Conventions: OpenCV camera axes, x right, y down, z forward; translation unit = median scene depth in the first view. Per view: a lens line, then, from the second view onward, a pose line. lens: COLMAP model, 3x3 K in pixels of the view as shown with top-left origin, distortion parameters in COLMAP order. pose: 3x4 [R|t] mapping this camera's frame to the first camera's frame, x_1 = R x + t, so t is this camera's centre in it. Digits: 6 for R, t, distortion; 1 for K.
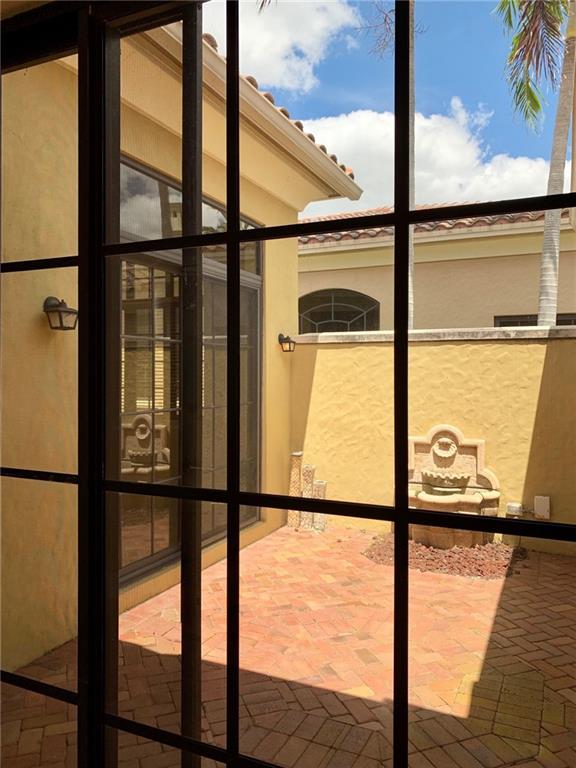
lens RADIAL K [[592.2, 0, 288.7], [0, 592.2, 385.4], [0, 0, 1]] dist [0.011009, -0.019282]
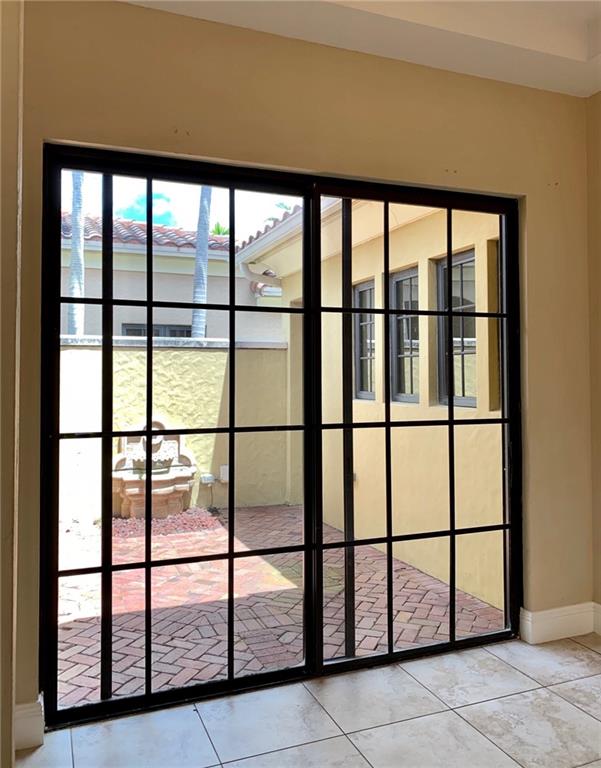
lens RADIAL K [[619.6, 0, 298.9], [0, 619.6, 381.1], [0, 0, 1]] dist [0.001070, -0.000911]
pose [[0.686797, -0.007314, 0.726812, -0.452037], [0.021125, 0.999728, -0.009902, 0.012901], [-0.726542, 0.022155, 0.686765, -0.077678]]
